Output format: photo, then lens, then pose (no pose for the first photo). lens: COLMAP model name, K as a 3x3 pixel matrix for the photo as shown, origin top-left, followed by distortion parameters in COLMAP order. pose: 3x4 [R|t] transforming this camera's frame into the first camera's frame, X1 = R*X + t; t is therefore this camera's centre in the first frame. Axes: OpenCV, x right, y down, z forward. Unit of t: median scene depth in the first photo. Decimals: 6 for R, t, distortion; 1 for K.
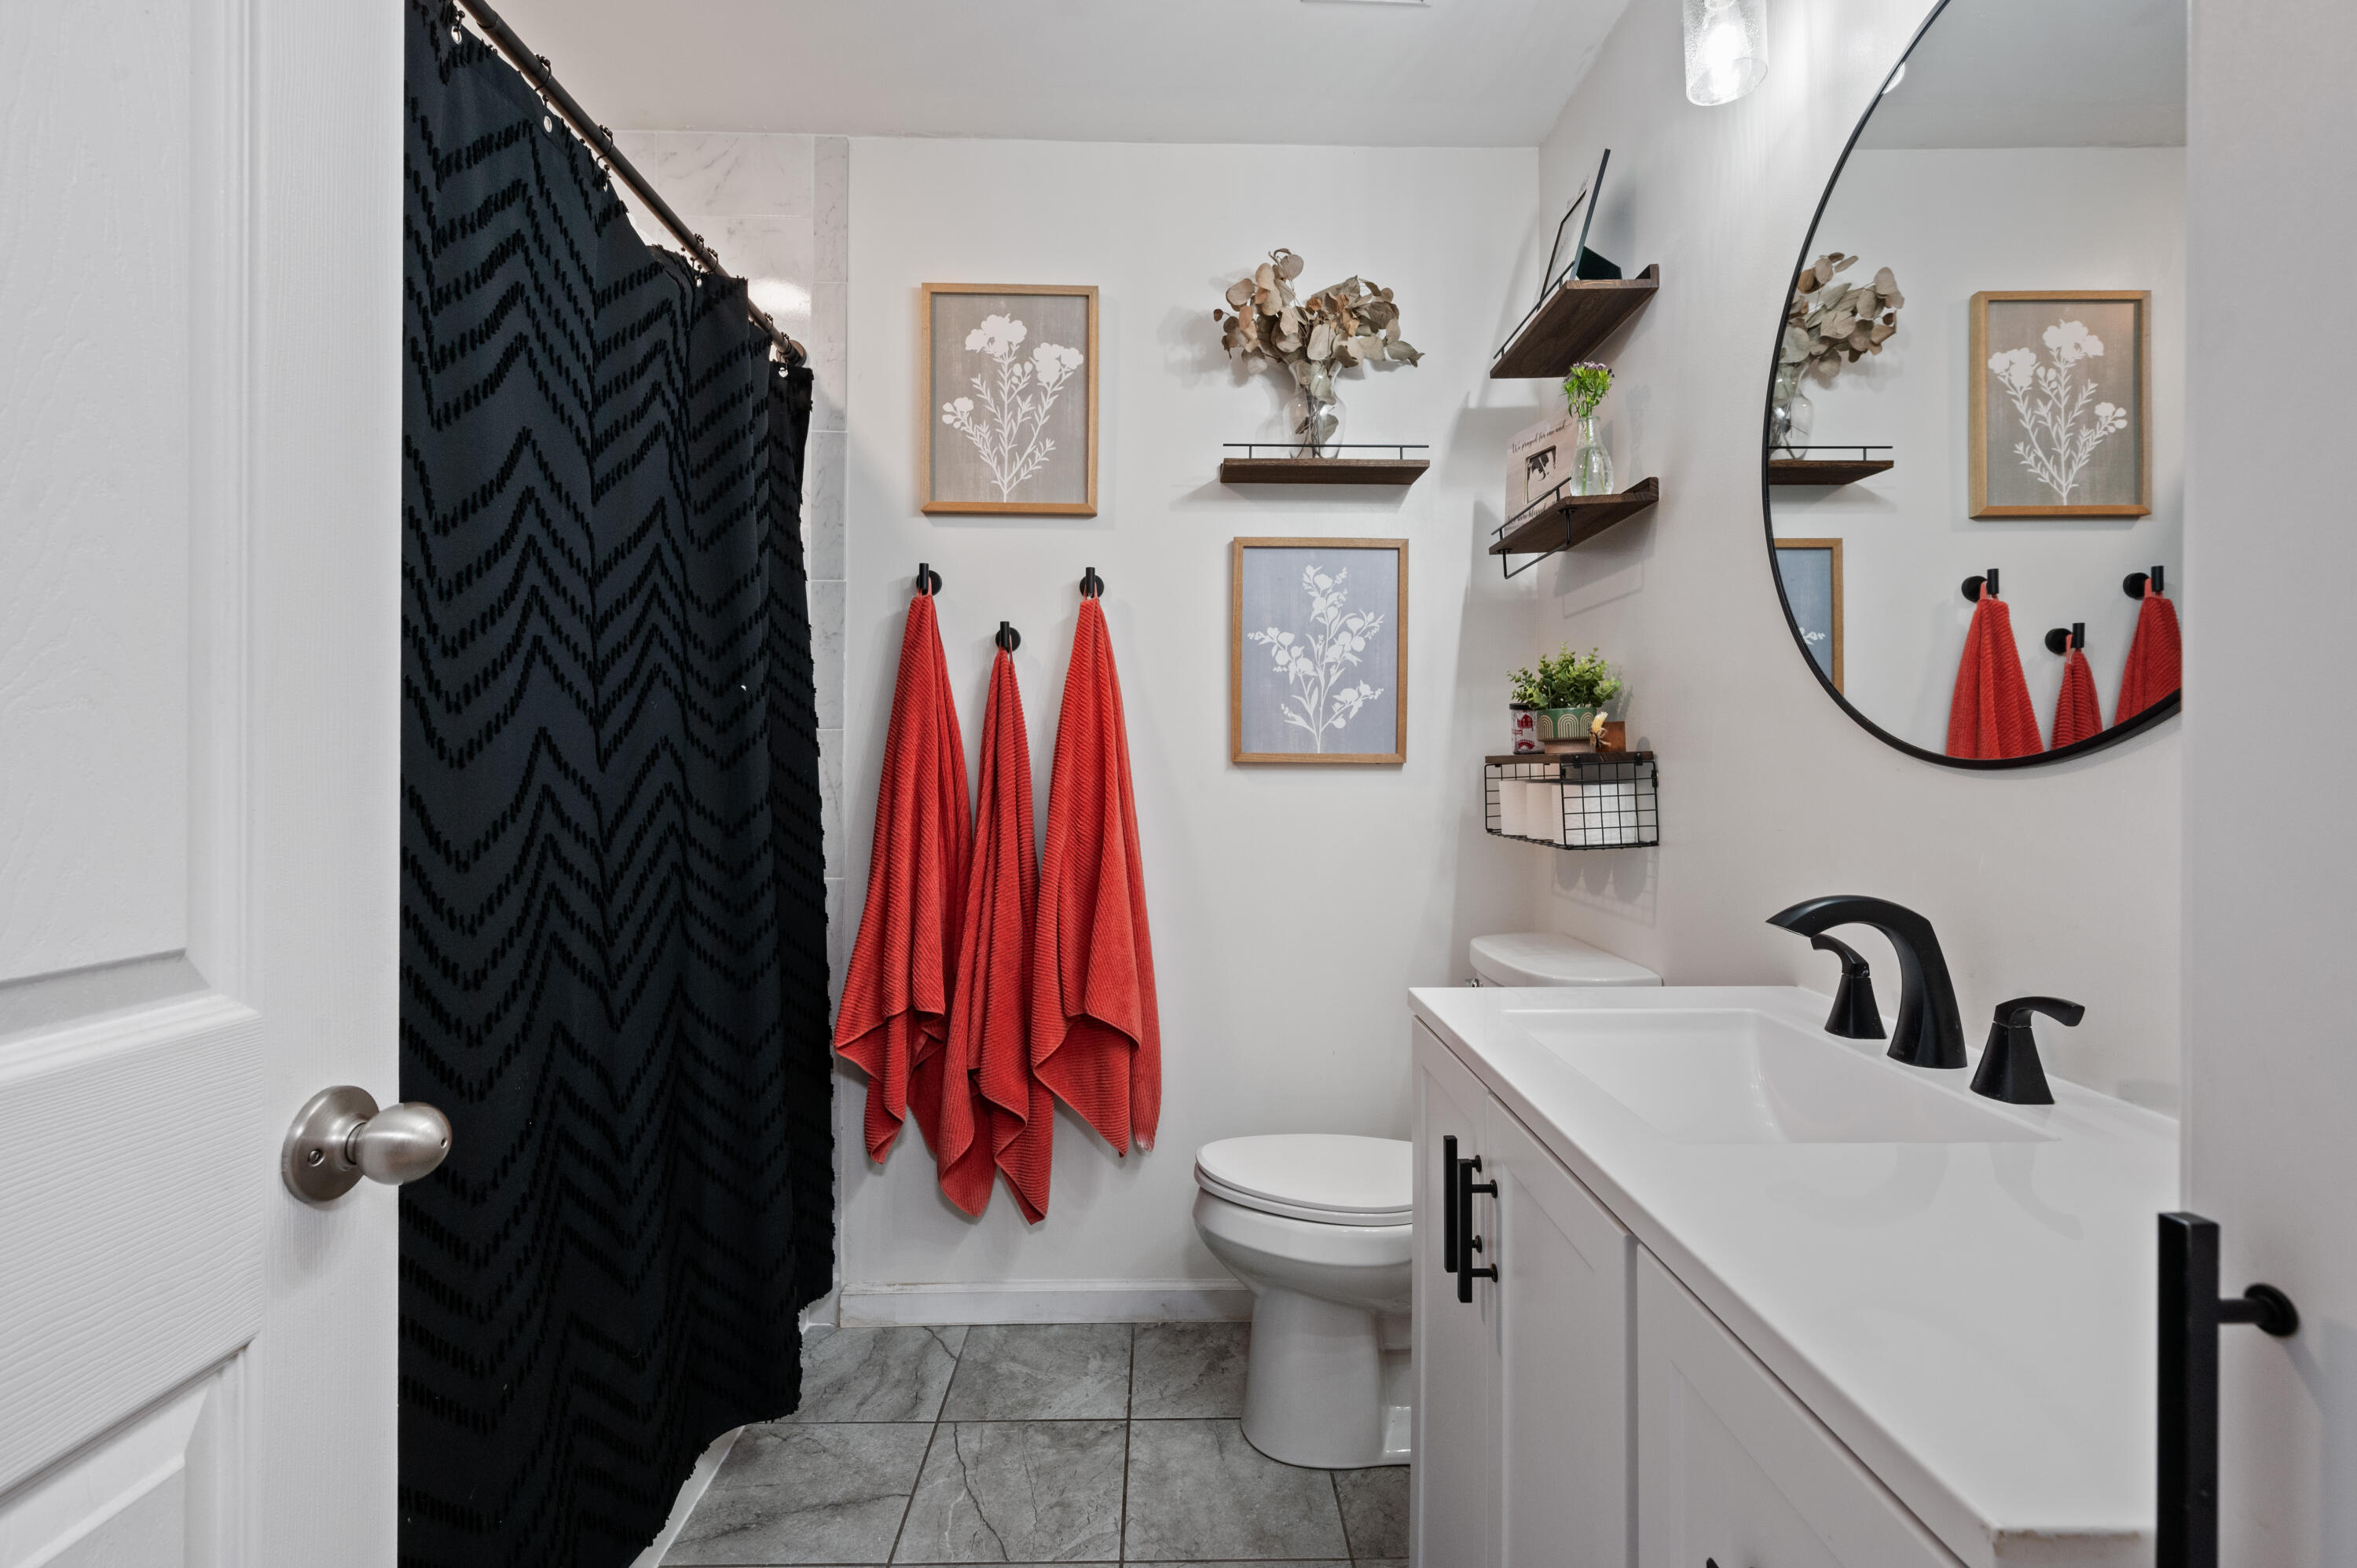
lens RADIAL K [[1046.3, 0, 1182.9], [0, 1046.3, 753.5], [0, 0, 1]] dist [-0.003396, -0.000351]
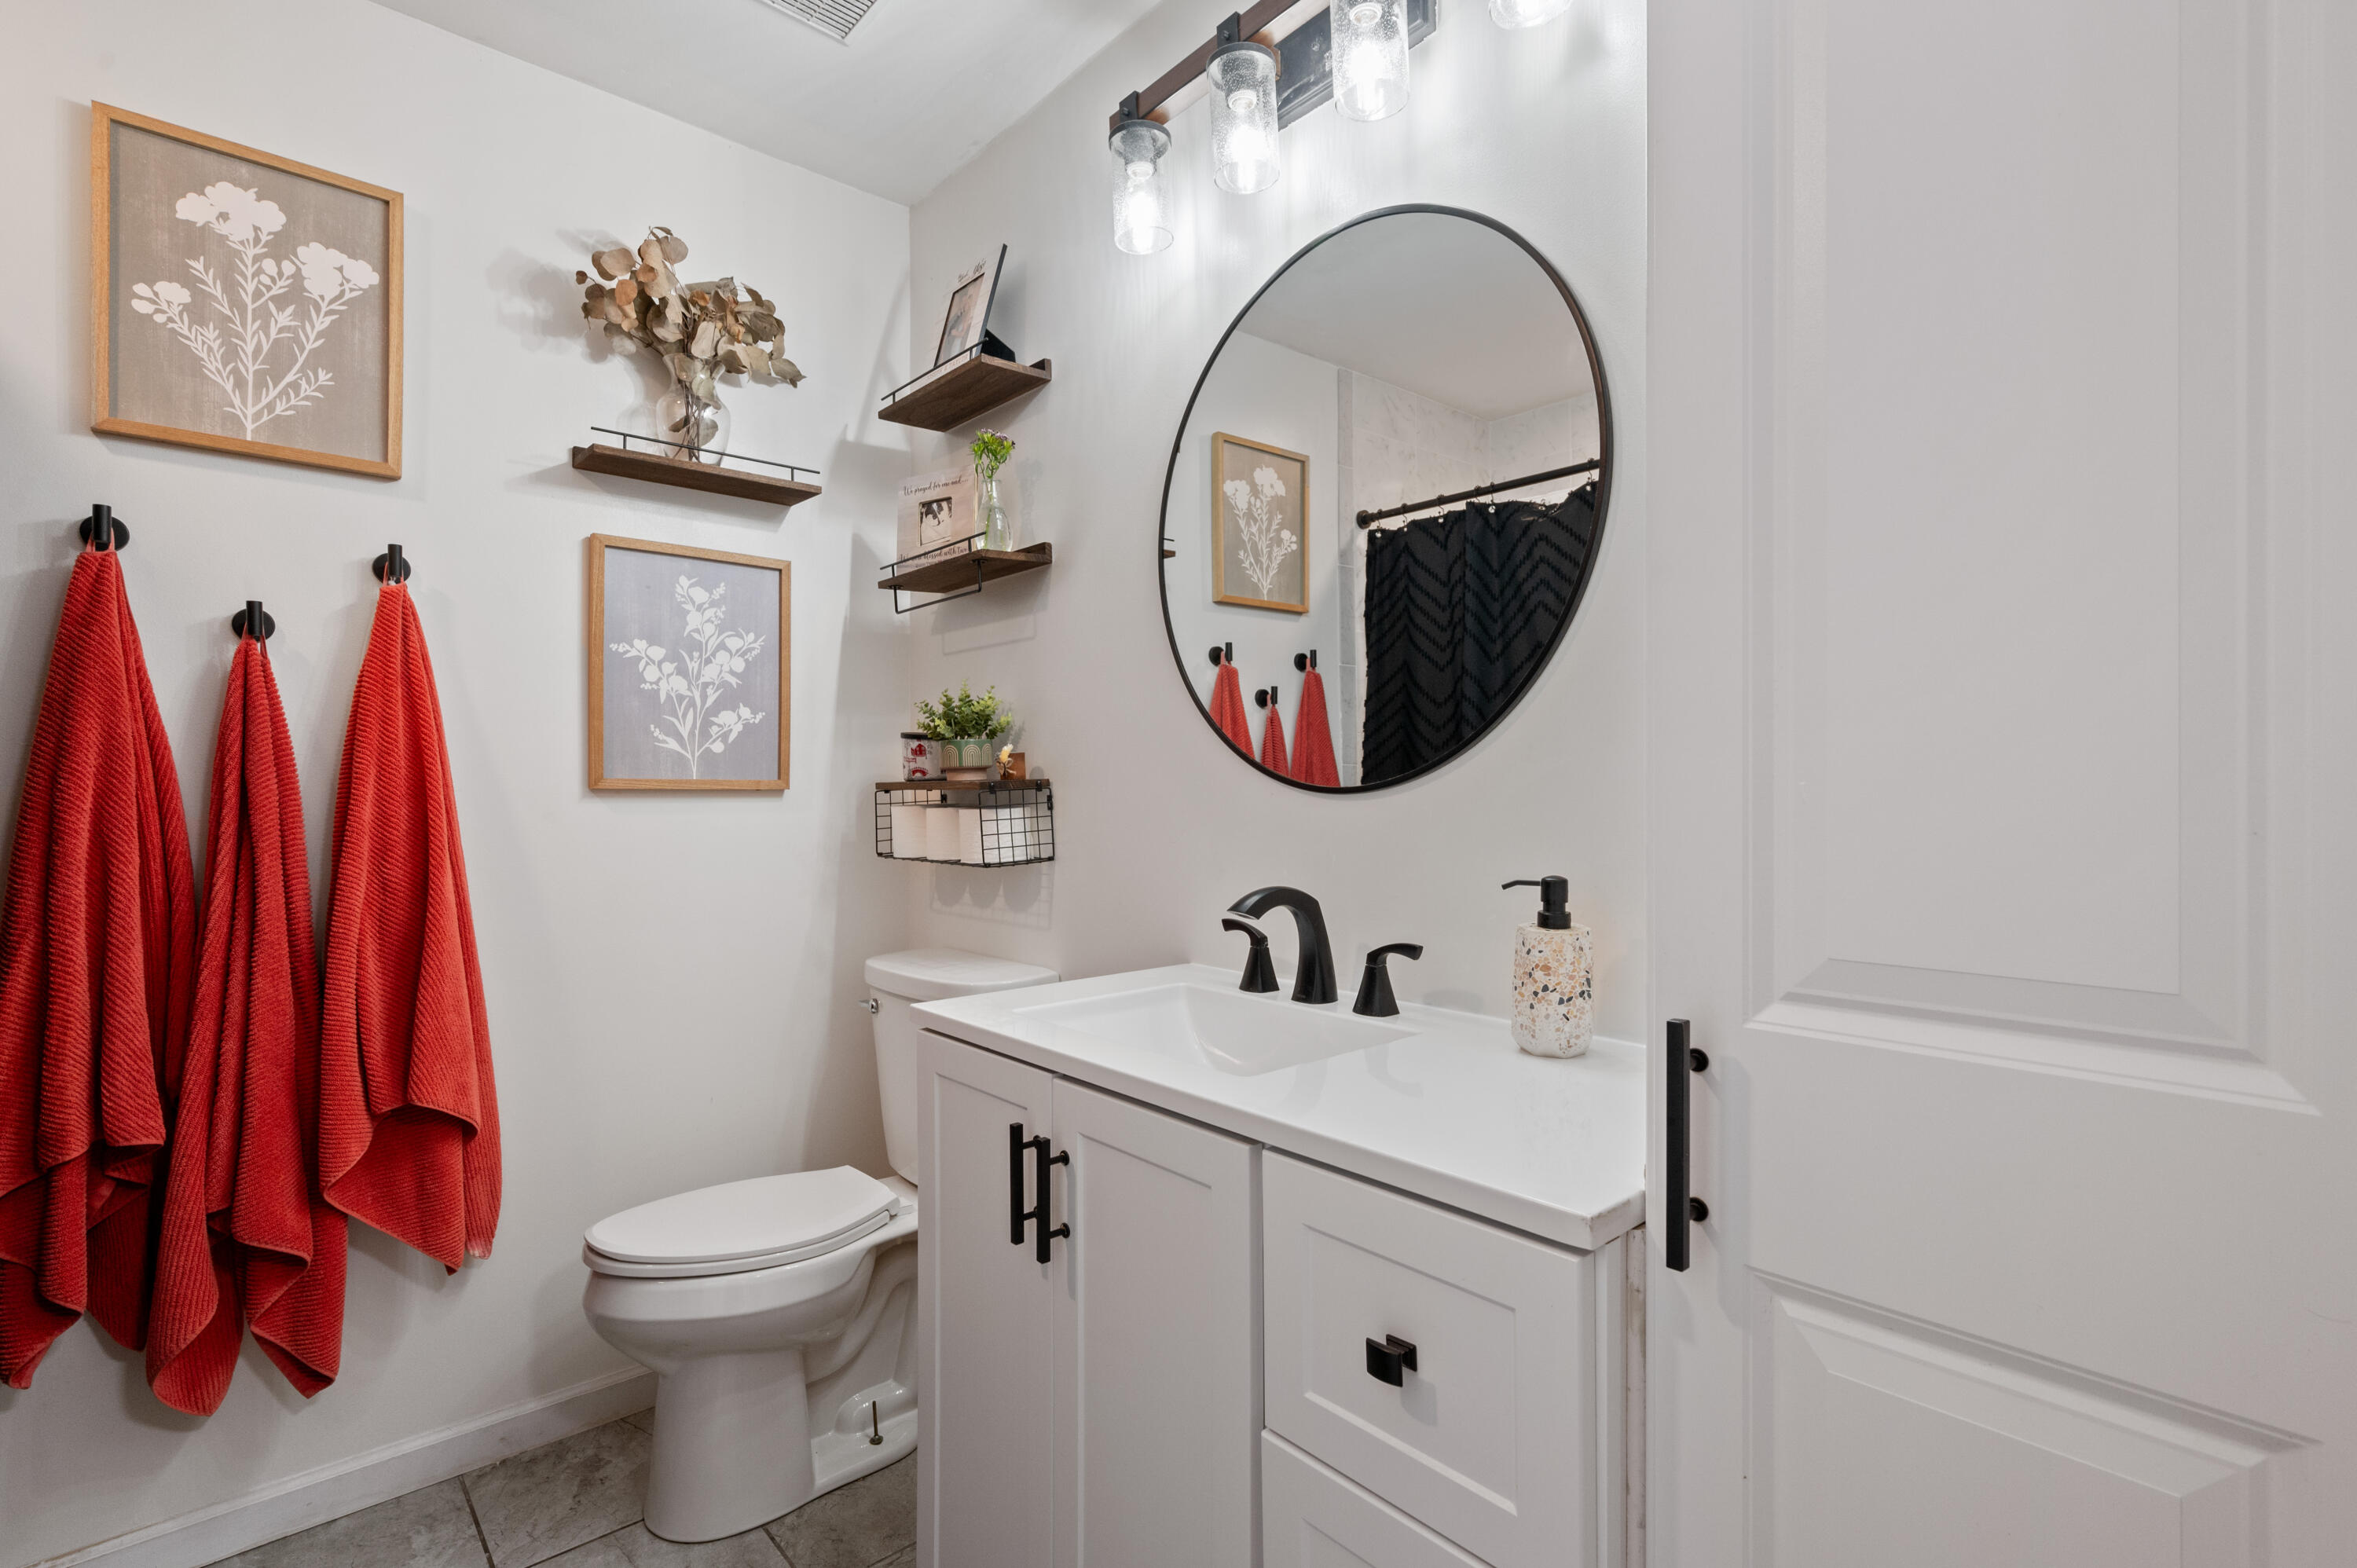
lens RADIAL K [[1059.1, 0, 1168.2], [0, 1059.1, 771.4], [0, 0, 1]] dist [-0.005243, -0.000373]
pose [[0.770230, 0.007332, 0.637725, -0.151955], [-0.003217, 0.999966, -0.007610, -0.001587], [-0.637759, 0.003810, 0.770227, 0.008978]]
